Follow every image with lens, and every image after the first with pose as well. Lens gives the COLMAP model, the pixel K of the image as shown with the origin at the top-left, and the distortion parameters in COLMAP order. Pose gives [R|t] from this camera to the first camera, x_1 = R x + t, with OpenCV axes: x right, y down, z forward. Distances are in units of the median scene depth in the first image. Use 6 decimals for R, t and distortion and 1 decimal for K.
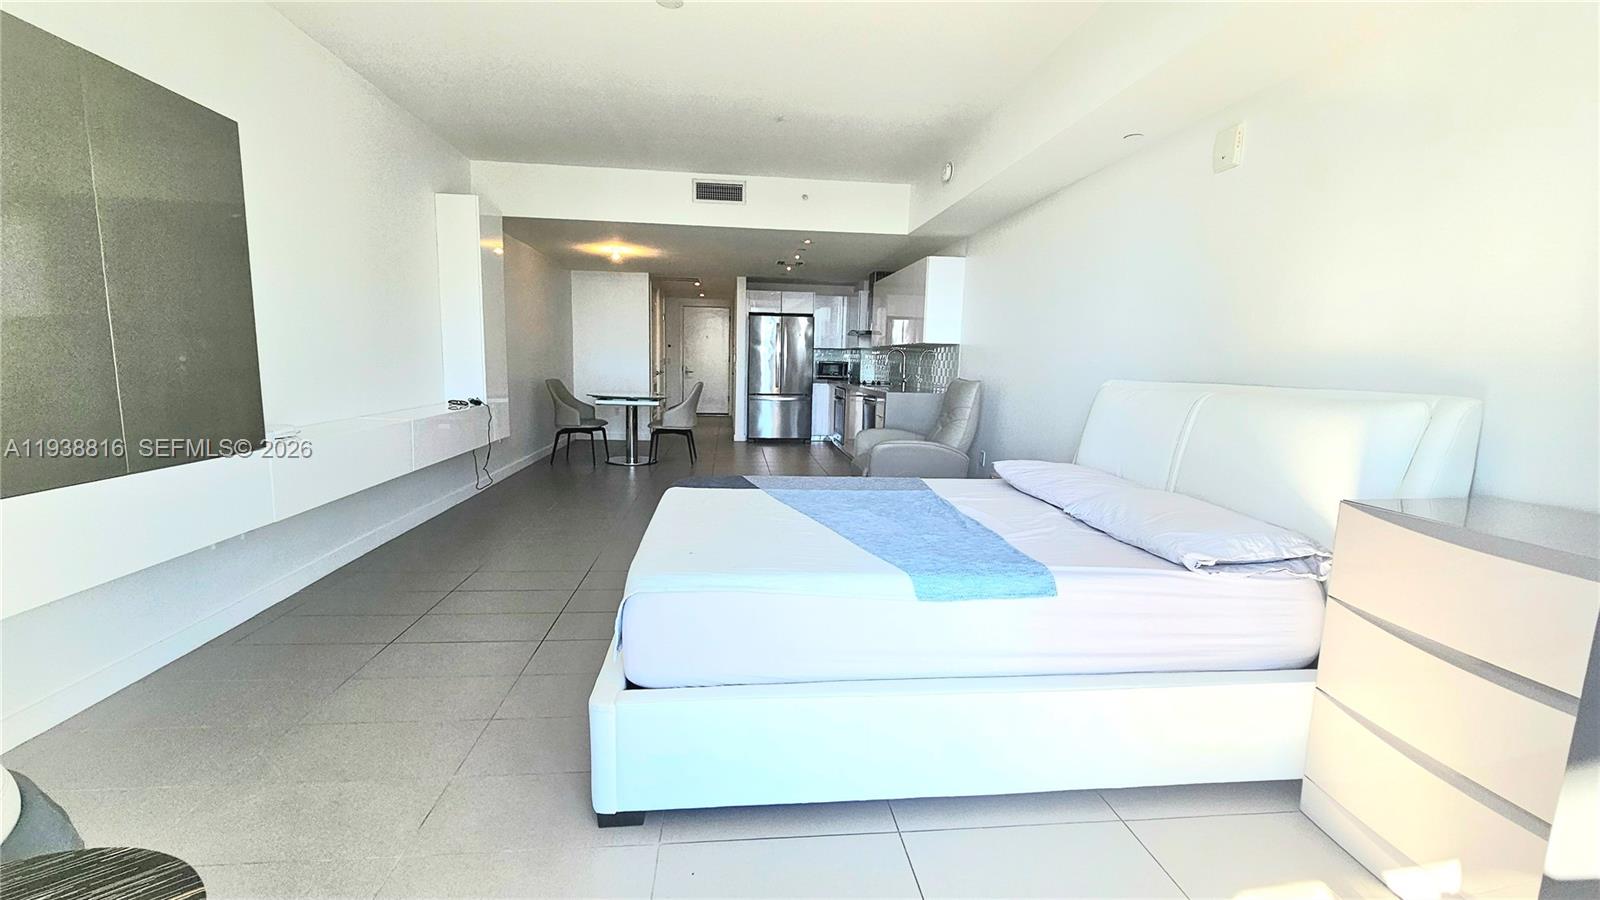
lens RADIAL K [[654.2, 0, 794.6], [0, 654.2, 454.0], [0, 0, 1]] dist [-0.001028, -0.001397]
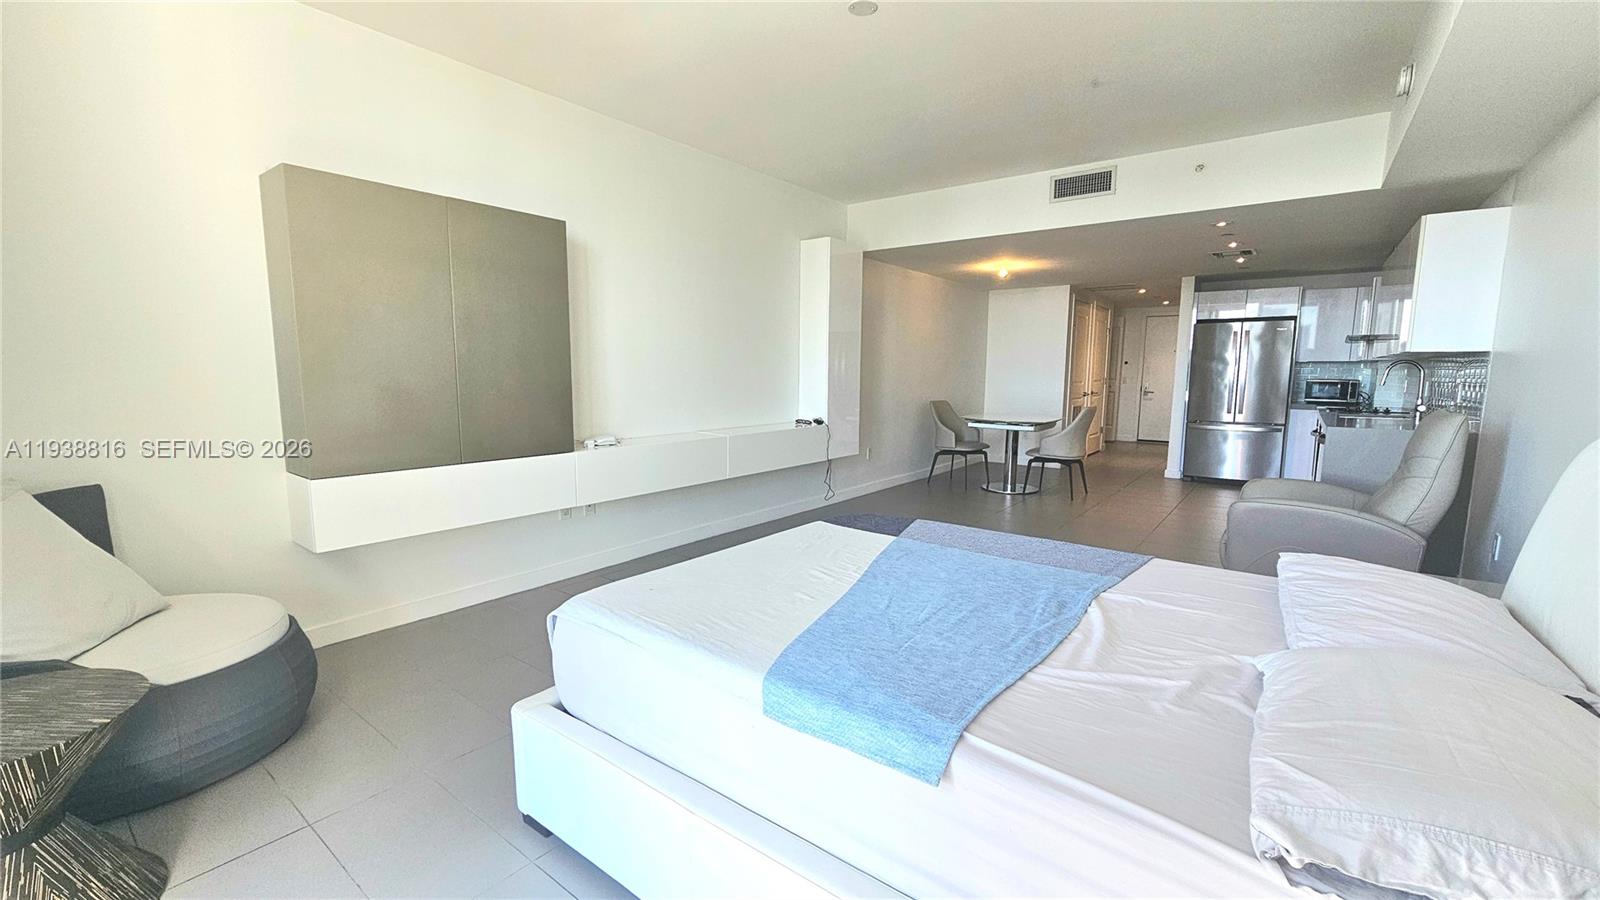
lens RADIAL K [[654.2, 0, 794.2], [0, 654.2, 453.0], [0, 0, 1]] dist [-0.001028, -0.001397]
pose [[0.726917, 0.067219, -0.683428, 0.205755], [-0.087206, 0.996177, 0.005224, -0.023431], [0.681166, 0.055802, 0.730000, 0.135181]]
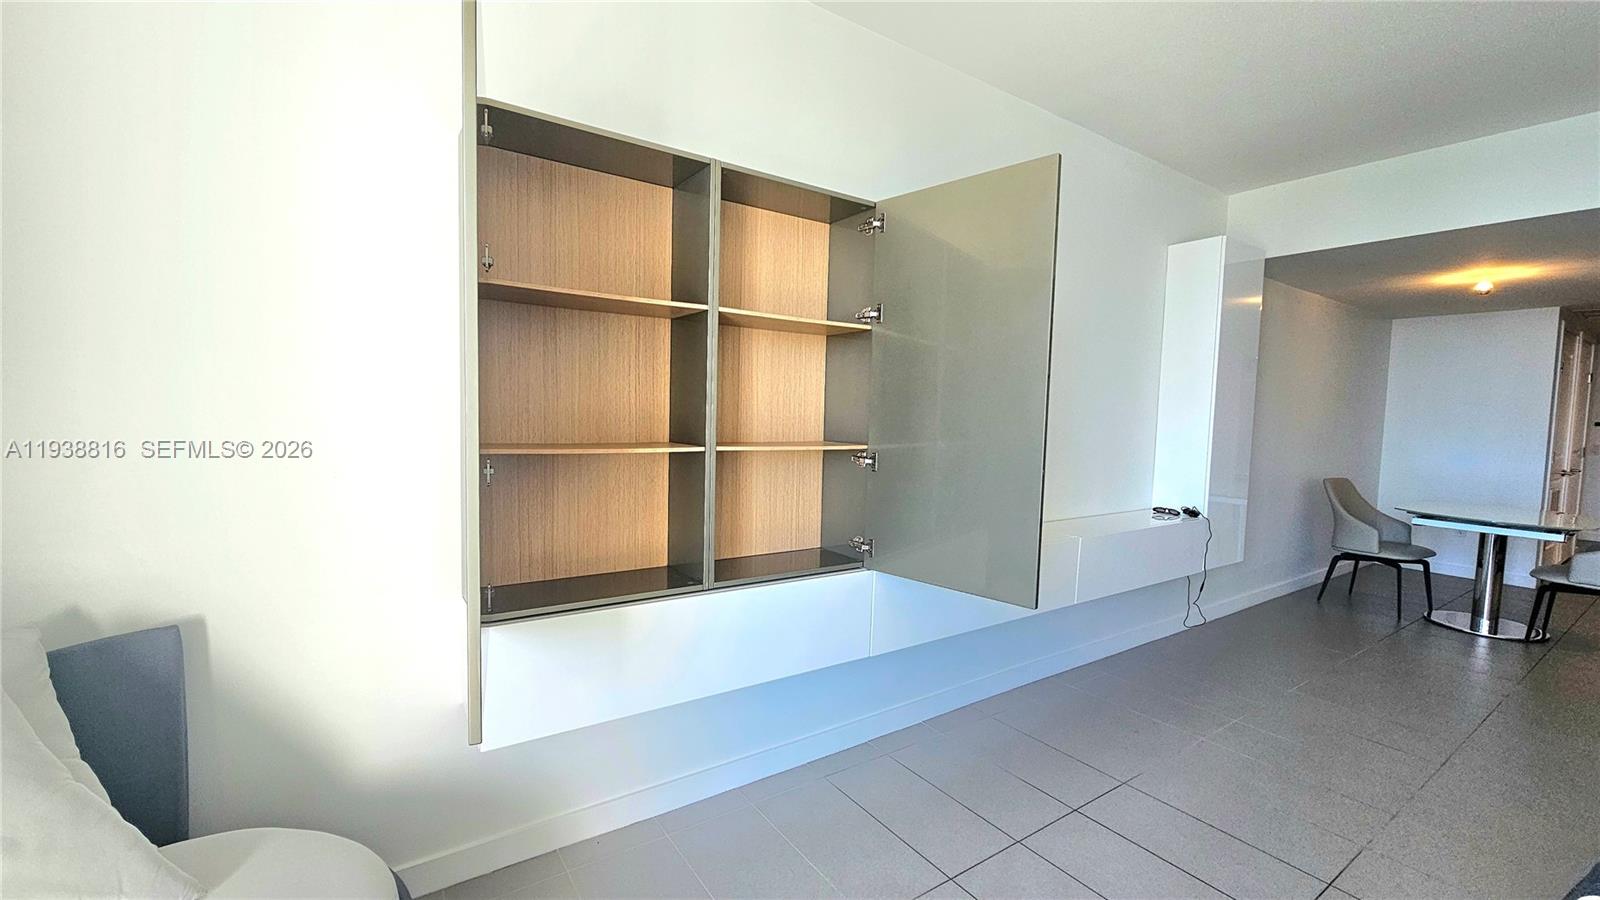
lens RADIAL K [[654.2, 0, 787.9], [0, 654.2, 452.3], [0, 0, 1]] dist [-0.001028, -0.001397]
pose [[0.474556, 0.044181, -0.879116, -0.048302], [-0.139071, 0.989959, -0.025320, -0.053615], [0.869169, 0.134275, 0.475936, 0.204257]]
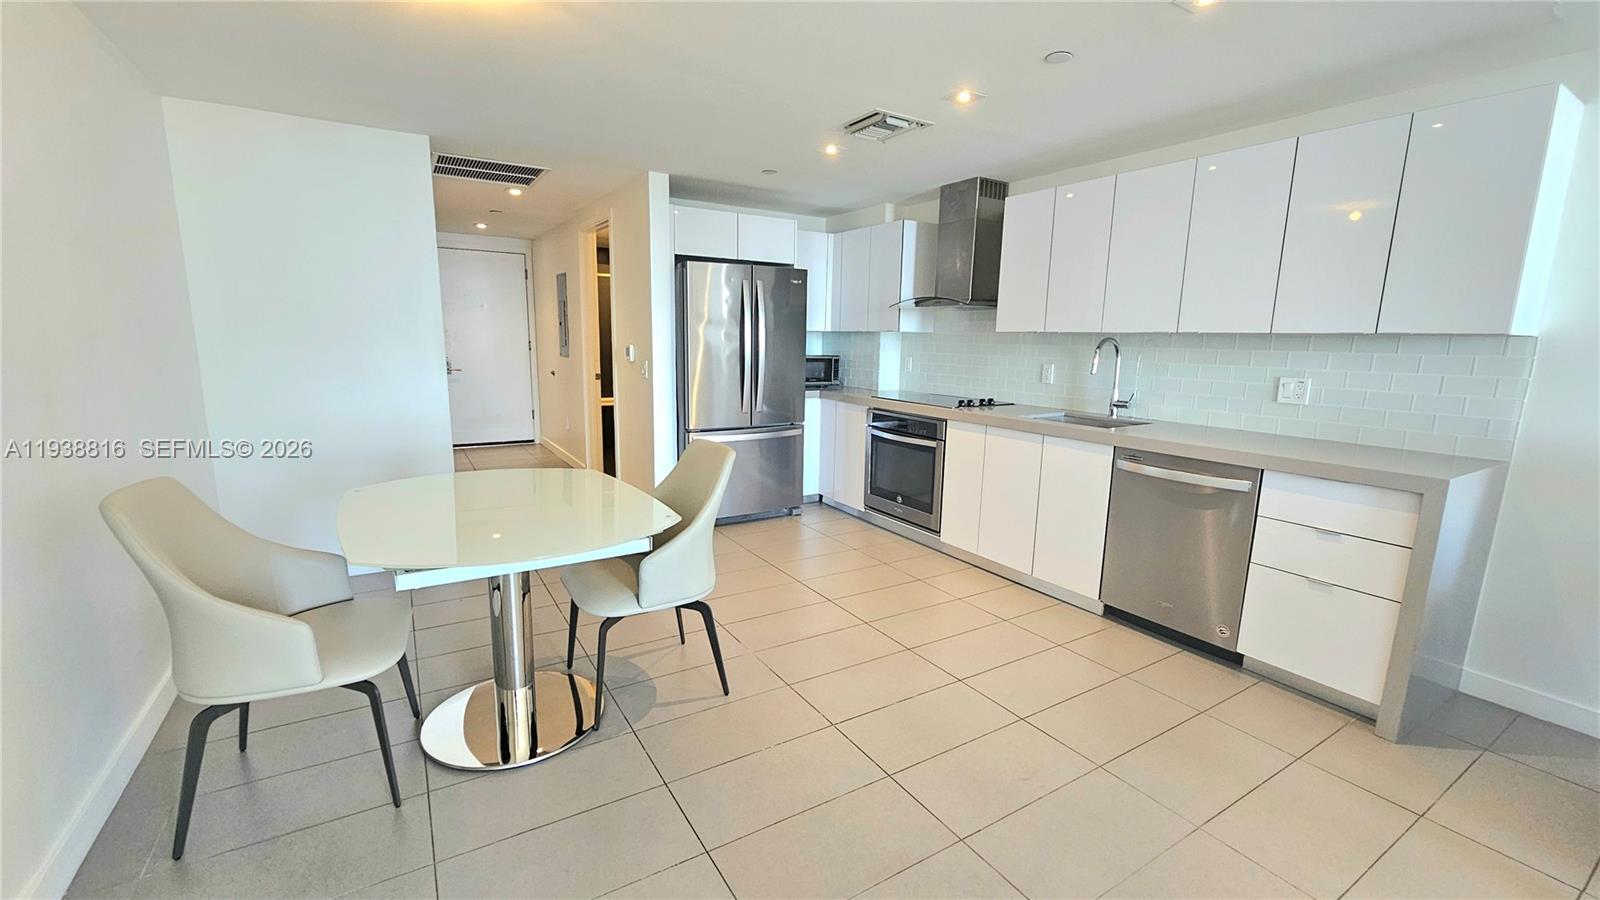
lens RADIAL K [[654.2, 0, 796.2], [0, 654.2, 455.5], [0, 0, 1]] dist [-0.001028, -0.001397]
pose [[0.898652, -0.084268, 0.430491, -0.319728], [0.065481, 0.996149, 0.058302, -0.151868], [-0.433747, -0.024204, 0.900710, 0.855385]]
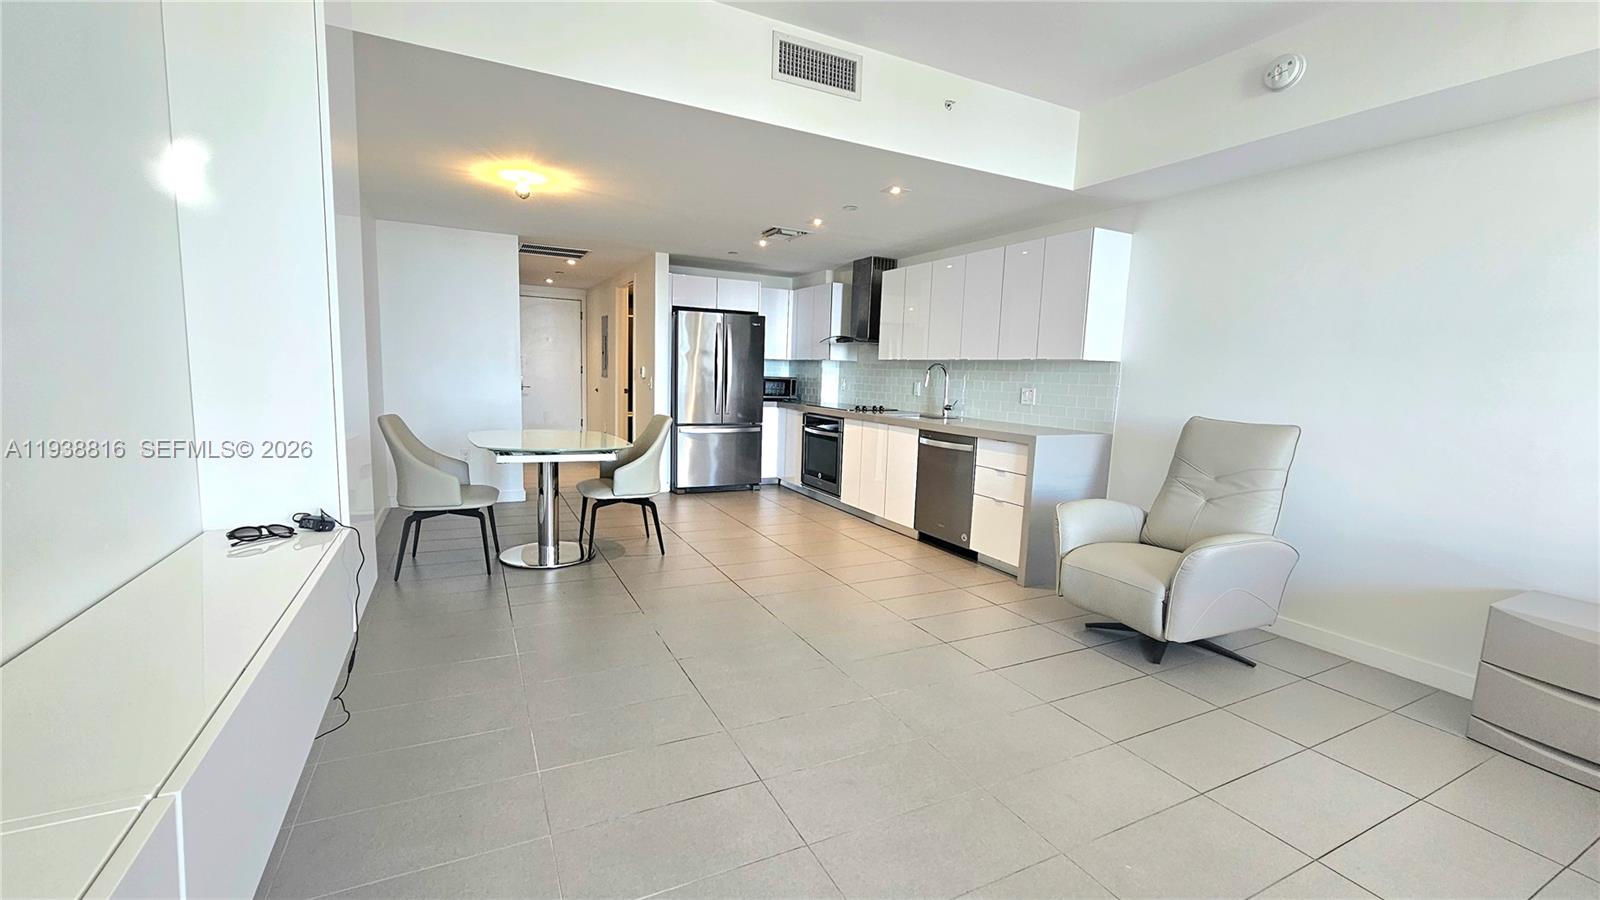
lens RADIAL K [[654.2, 0, 795.2], [0, 654.2, 453.6], [0, 0, 1]] dist [-0.001028, -0.001397]
pose [[0.934062, -0.036643, 0.355225, -0.312342], [0.040104, 0.999193, -0.002380, -0.086555], [-0.354851, 0.016469, 0.934778, 0.495504]]
